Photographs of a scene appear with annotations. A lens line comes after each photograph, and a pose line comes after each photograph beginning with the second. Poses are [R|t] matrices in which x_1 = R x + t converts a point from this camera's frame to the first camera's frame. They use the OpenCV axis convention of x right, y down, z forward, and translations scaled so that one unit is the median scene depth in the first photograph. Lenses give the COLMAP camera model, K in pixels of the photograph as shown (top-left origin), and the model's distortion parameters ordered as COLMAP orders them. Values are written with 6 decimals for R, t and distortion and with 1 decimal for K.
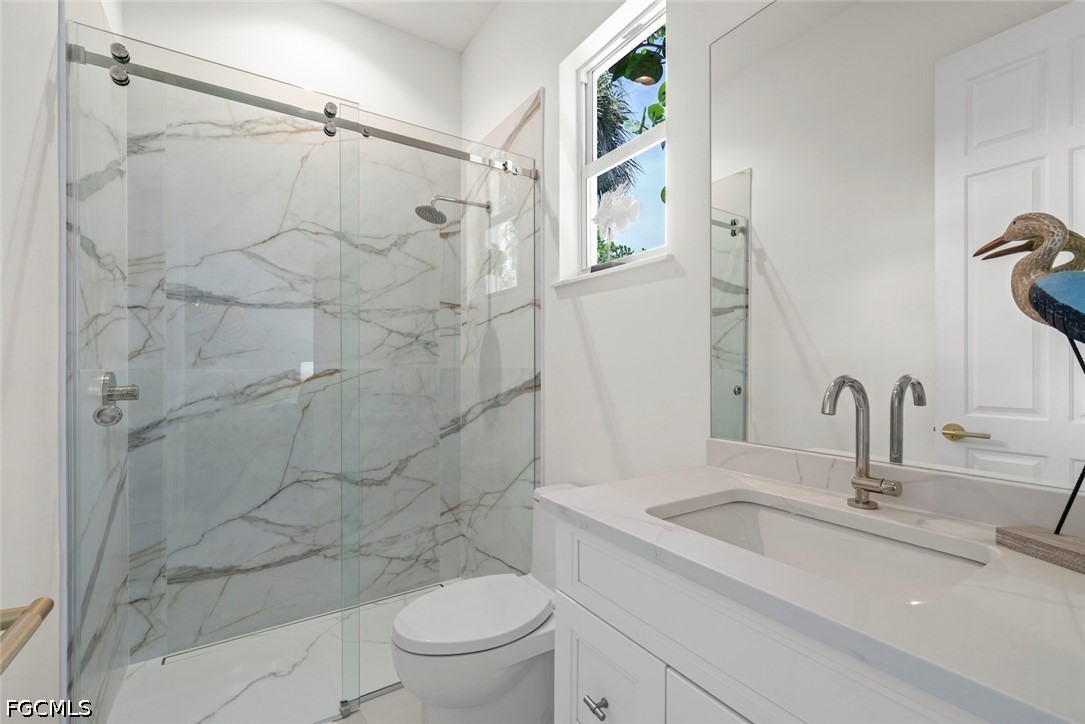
lens RADIAL K [[472.9, 0, 546.0], [0, 472.9, 364.7], [0, 0, 1]] dist [-0.000224, -0.000680]
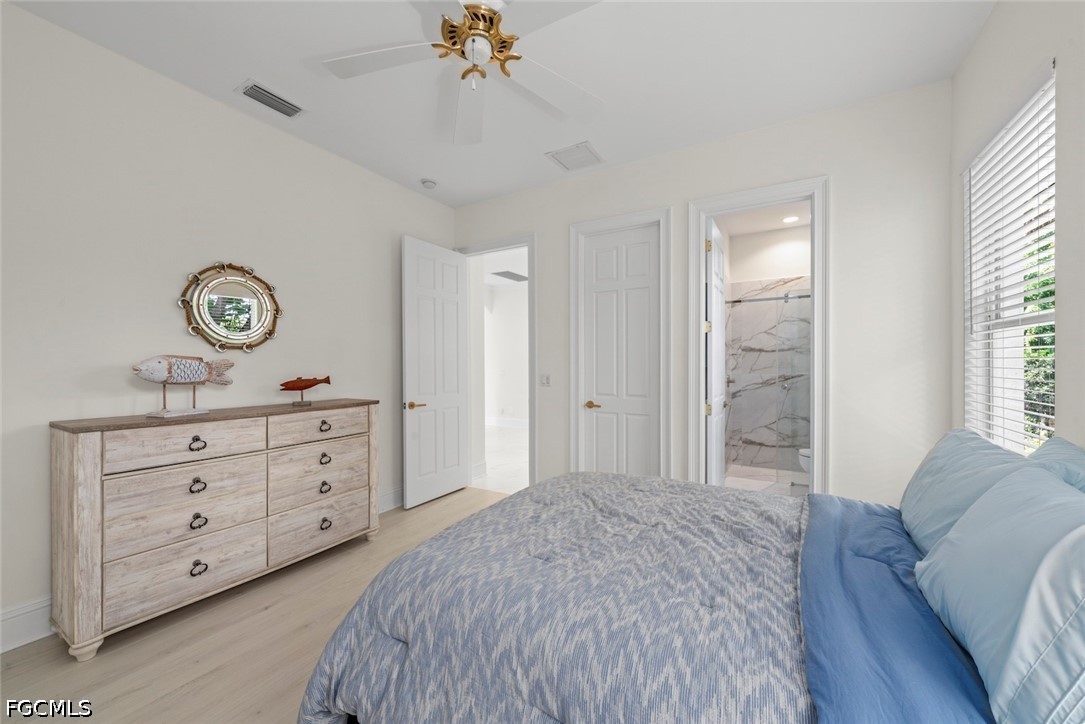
lens RADIAL K [[411.8, 0, 546.4], [0, 411.8, 364.7], [0, 0, 1]] dist [0.003679, 0.000448]
pose [[0.447942, -0.002169, -0.894060, 1.022671], [0.005284, 0.999986, 0.000222, -0.056929], [0.894047, -0.004824, 0.447947, -1.332698]]
